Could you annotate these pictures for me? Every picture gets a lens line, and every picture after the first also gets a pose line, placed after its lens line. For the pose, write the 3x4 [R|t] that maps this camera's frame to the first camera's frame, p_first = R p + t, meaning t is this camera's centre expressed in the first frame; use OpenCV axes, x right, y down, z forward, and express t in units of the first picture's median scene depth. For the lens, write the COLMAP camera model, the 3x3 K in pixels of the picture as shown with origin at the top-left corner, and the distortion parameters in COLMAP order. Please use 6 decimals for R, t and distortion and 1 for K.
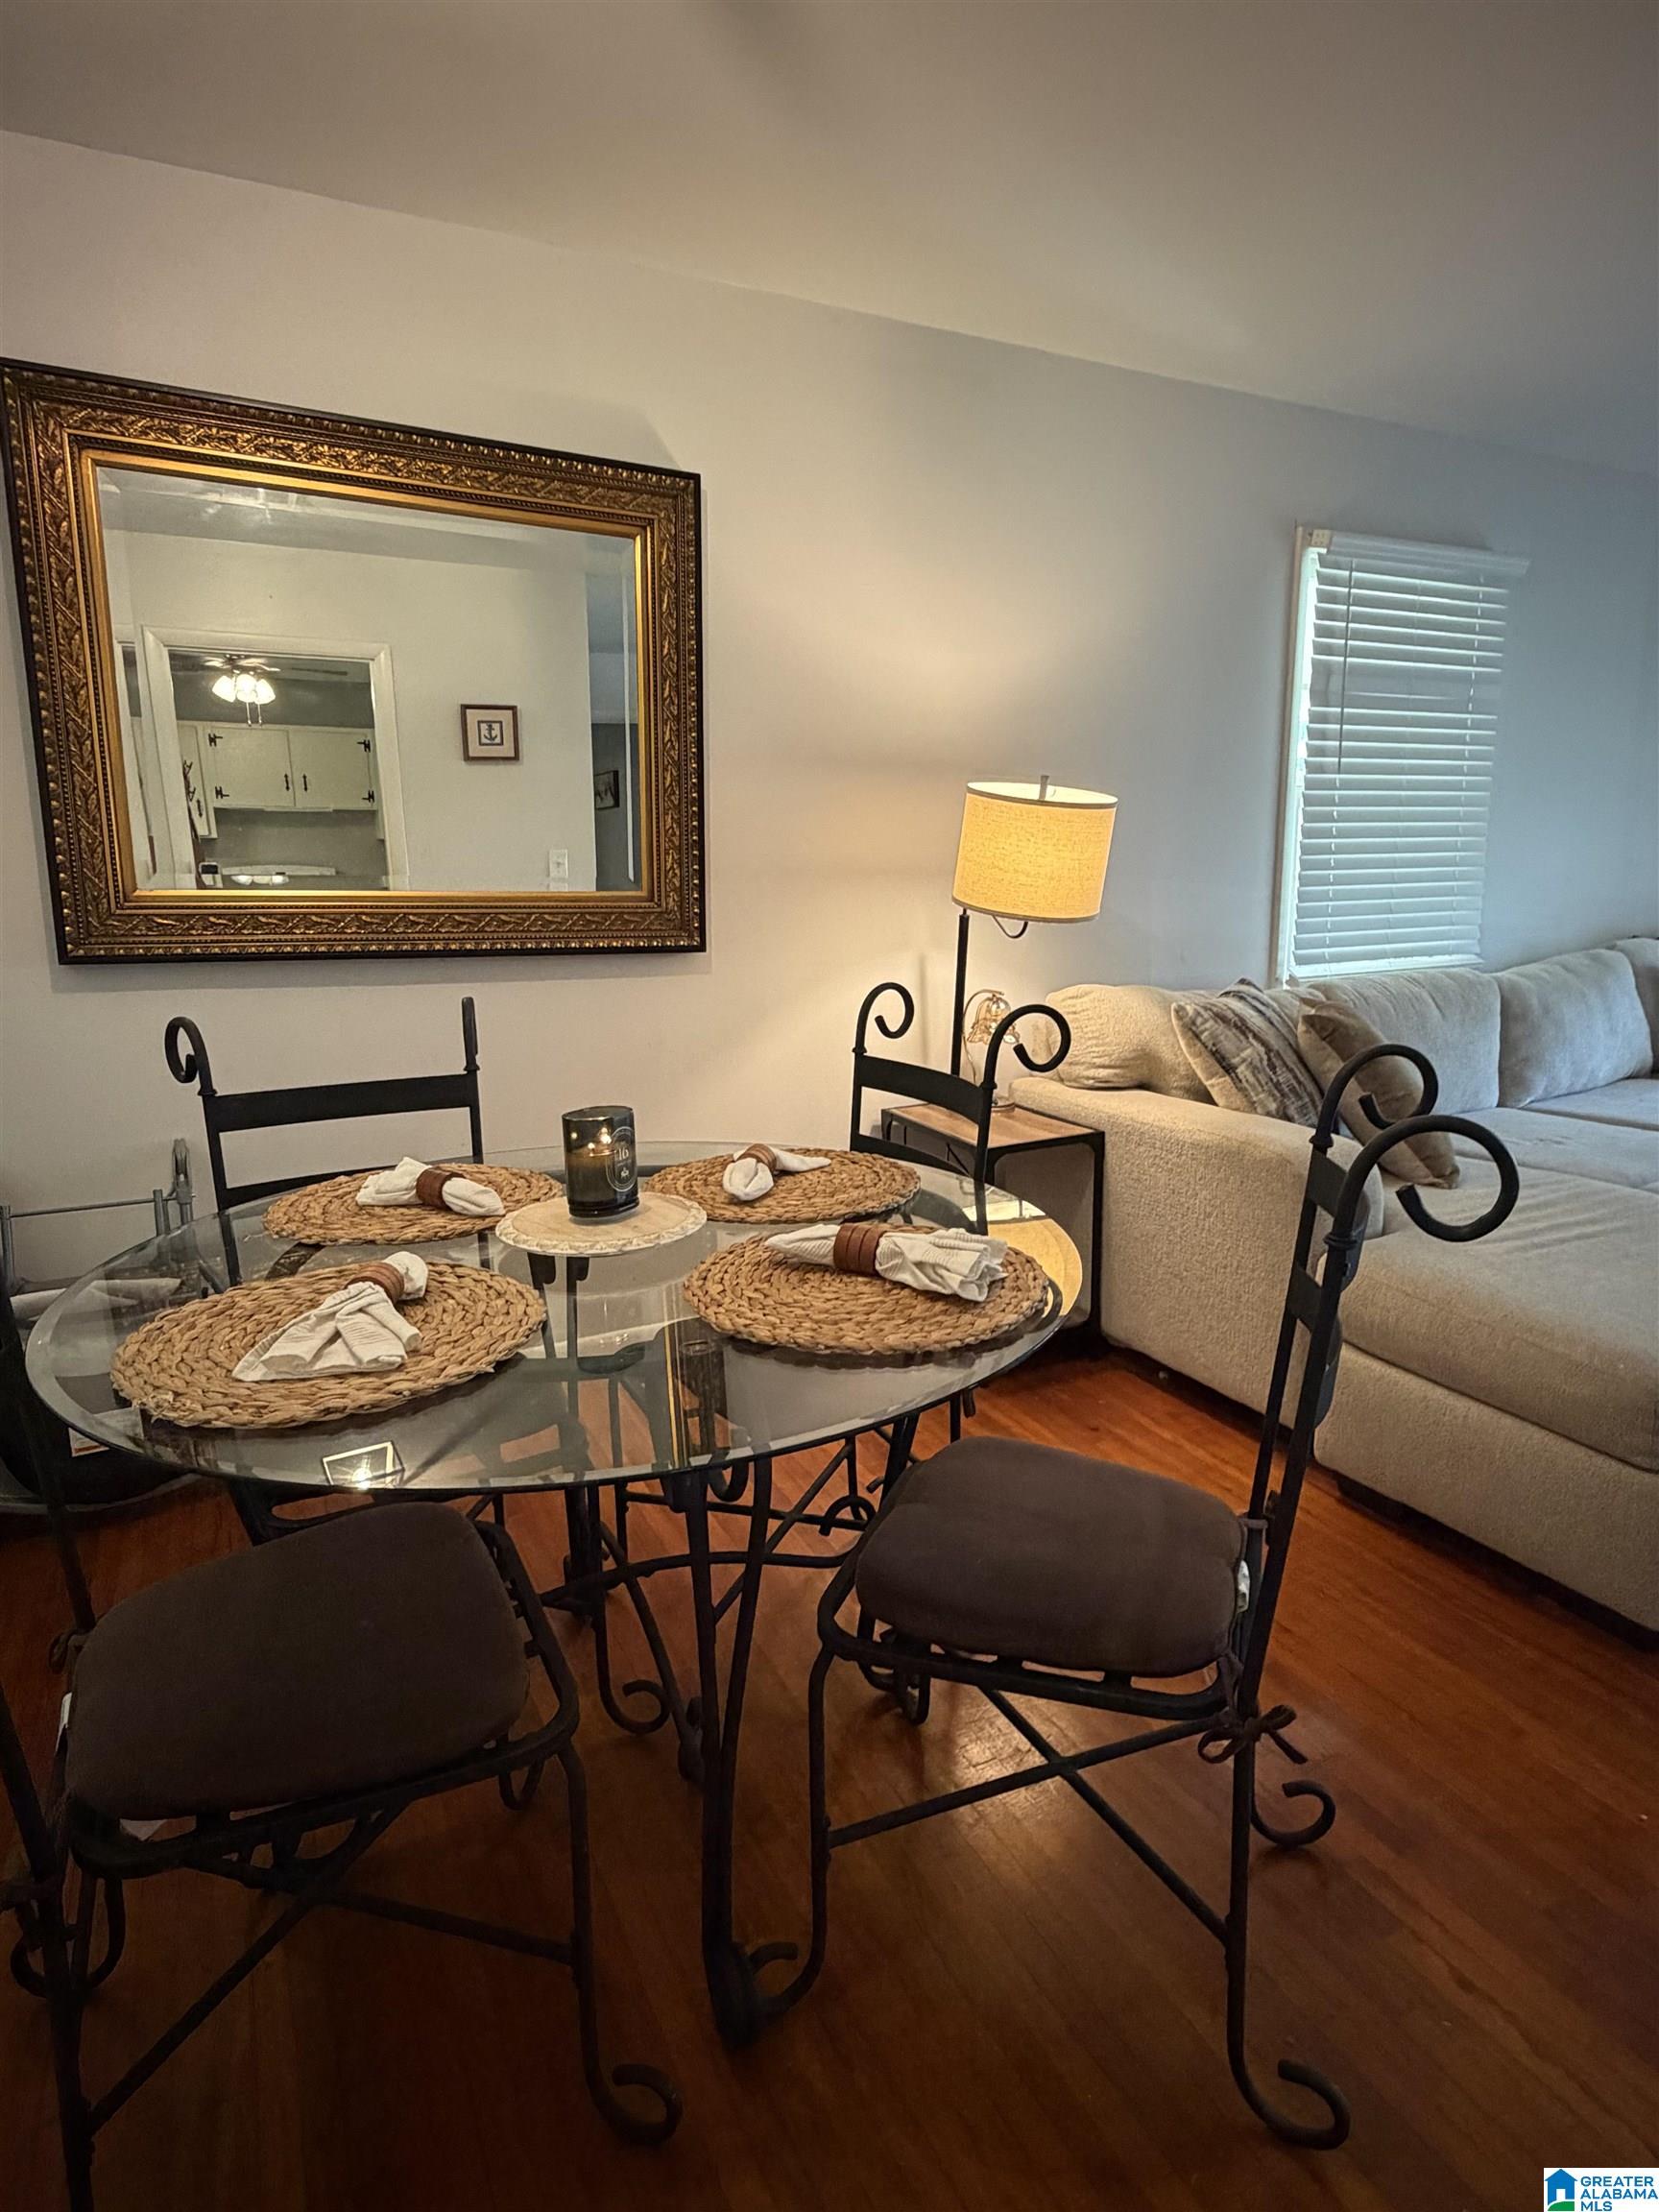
lens RADIAL K [[1183.0, 0, 827.0], [0, 1183.0, 1120.6], [0, 0, 1]] dist [0.000828, -0.001310]
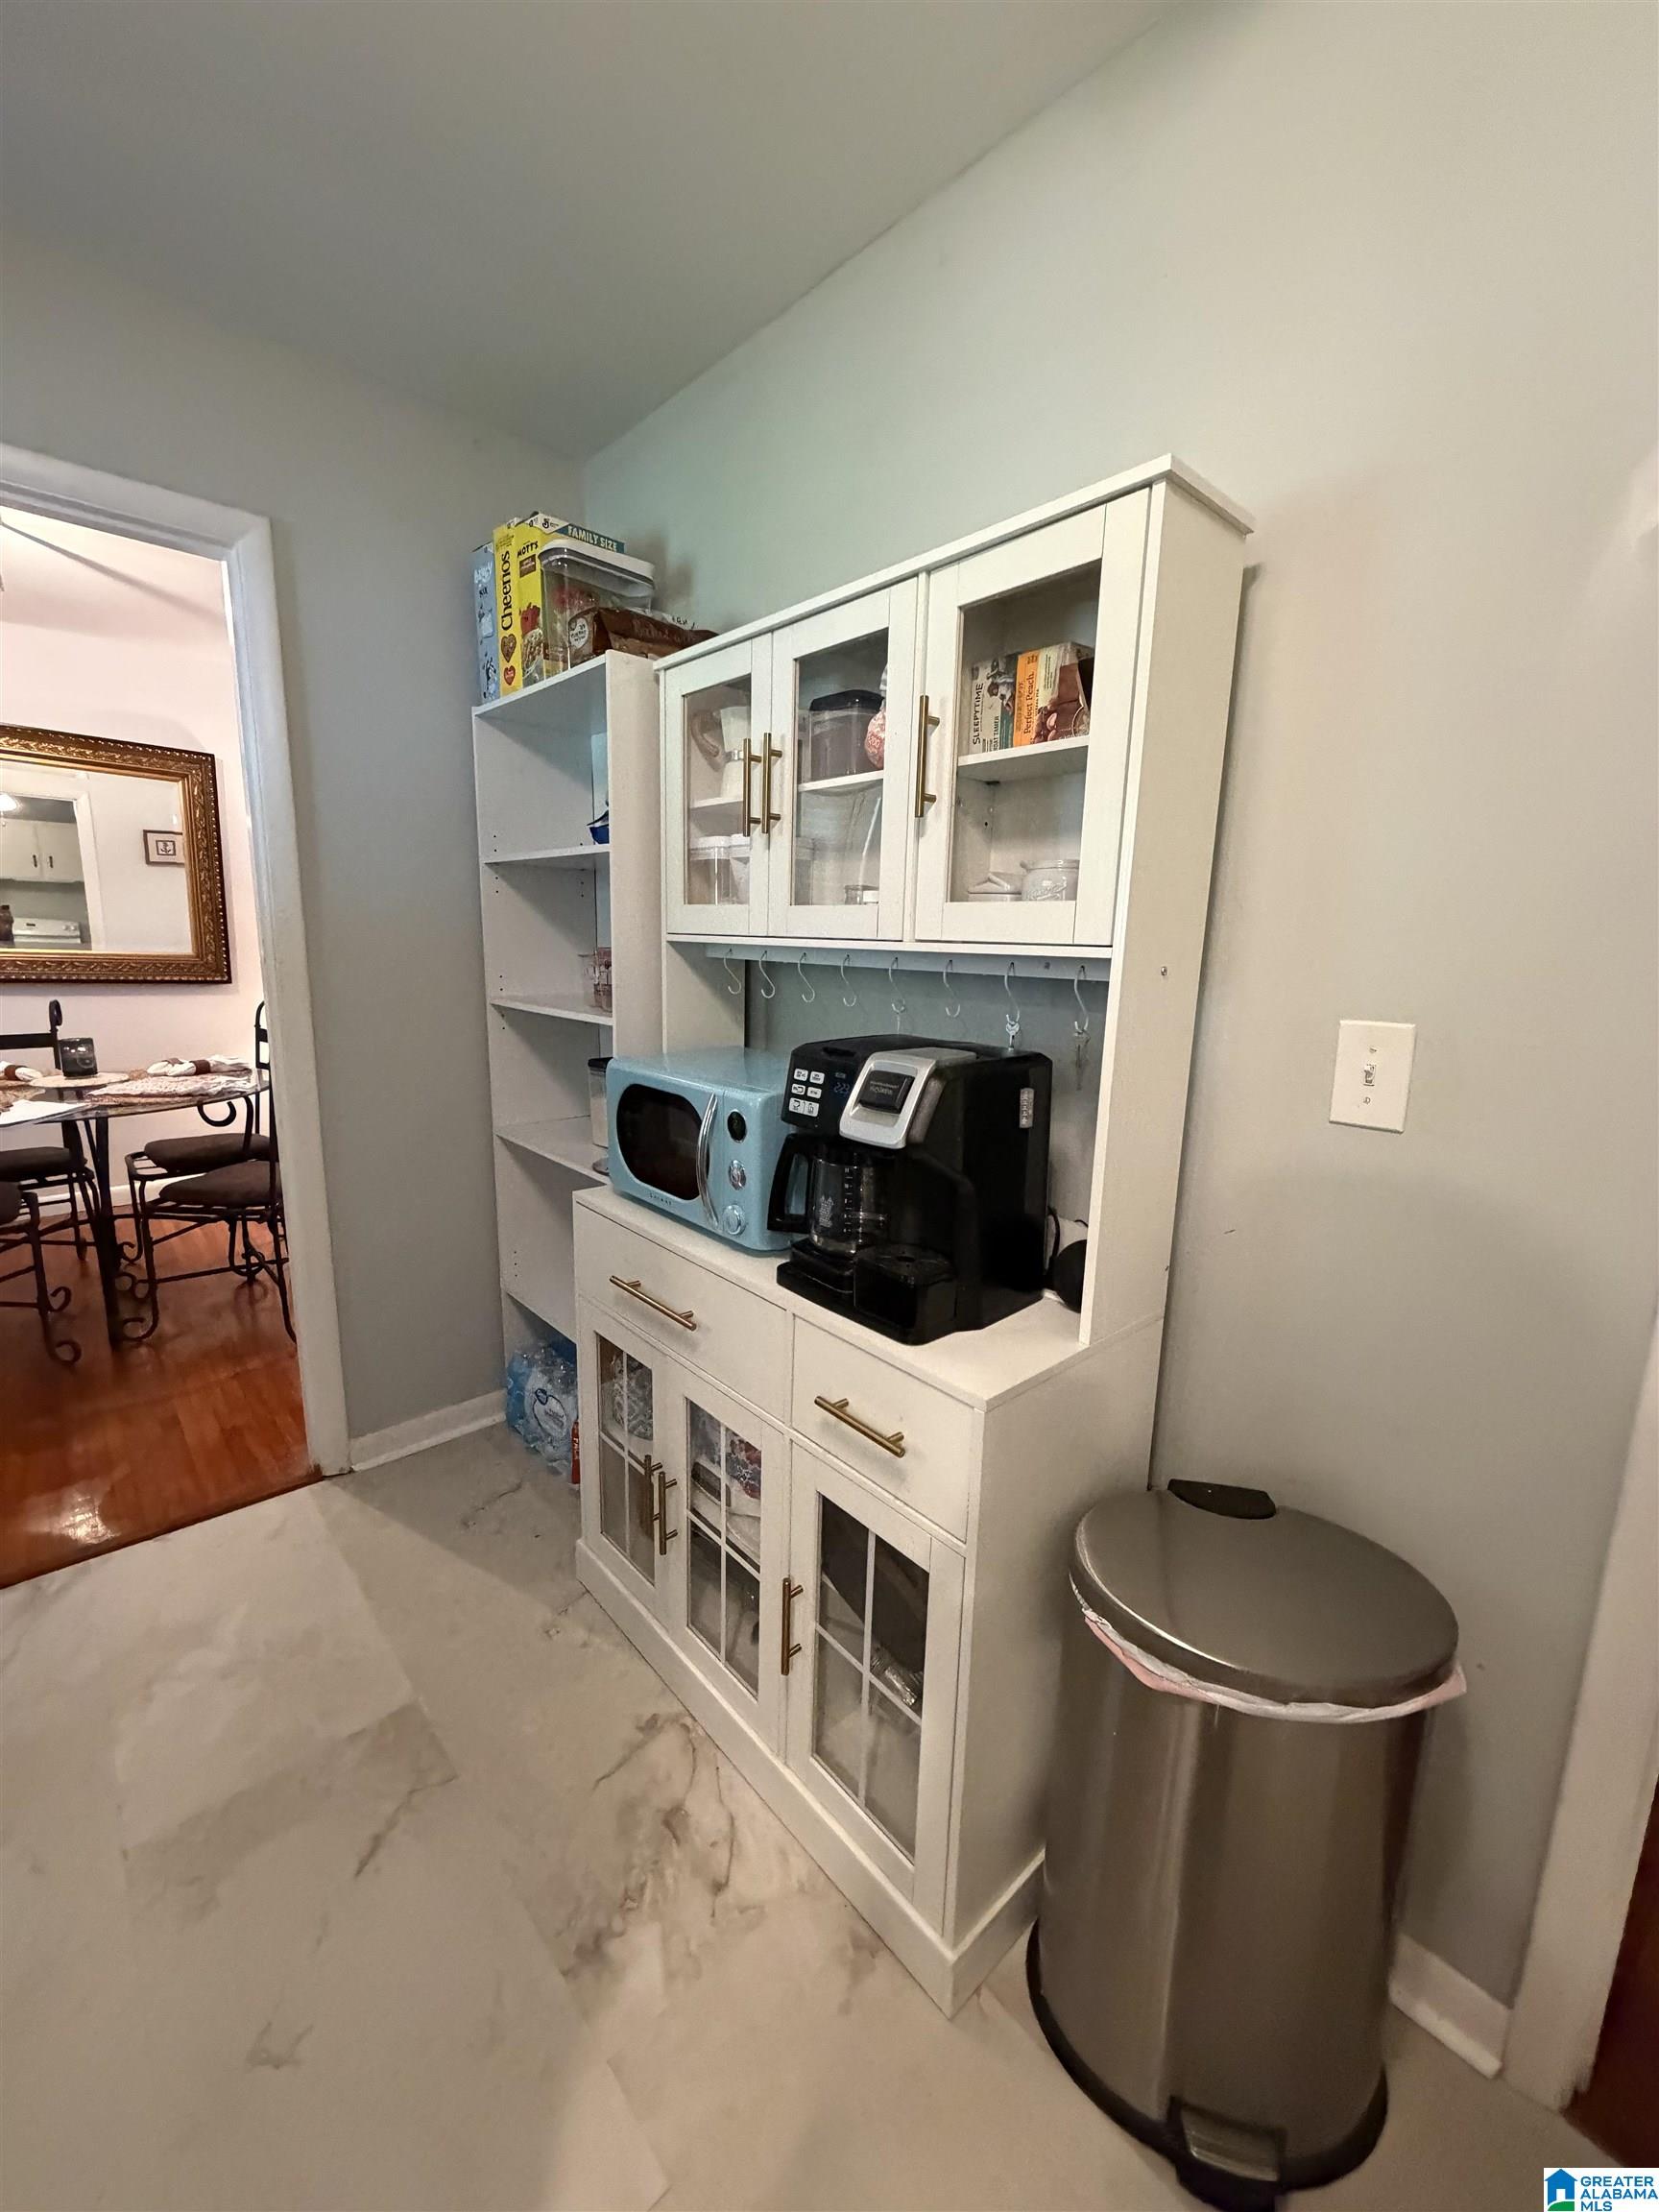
lens RADIAL K [[879.1, 0, 824.6], [0, 879.1, 1106.9], [0, 0, 1]] dist [-0.001158, 0.000983]
pose [[0.963848, -0.020201, 0.265687, 0.501783], [0.023250, 0.999695, -0.008339, 0.111044], [-0.265438, 0.014214, 0.964023, -0.762027]]
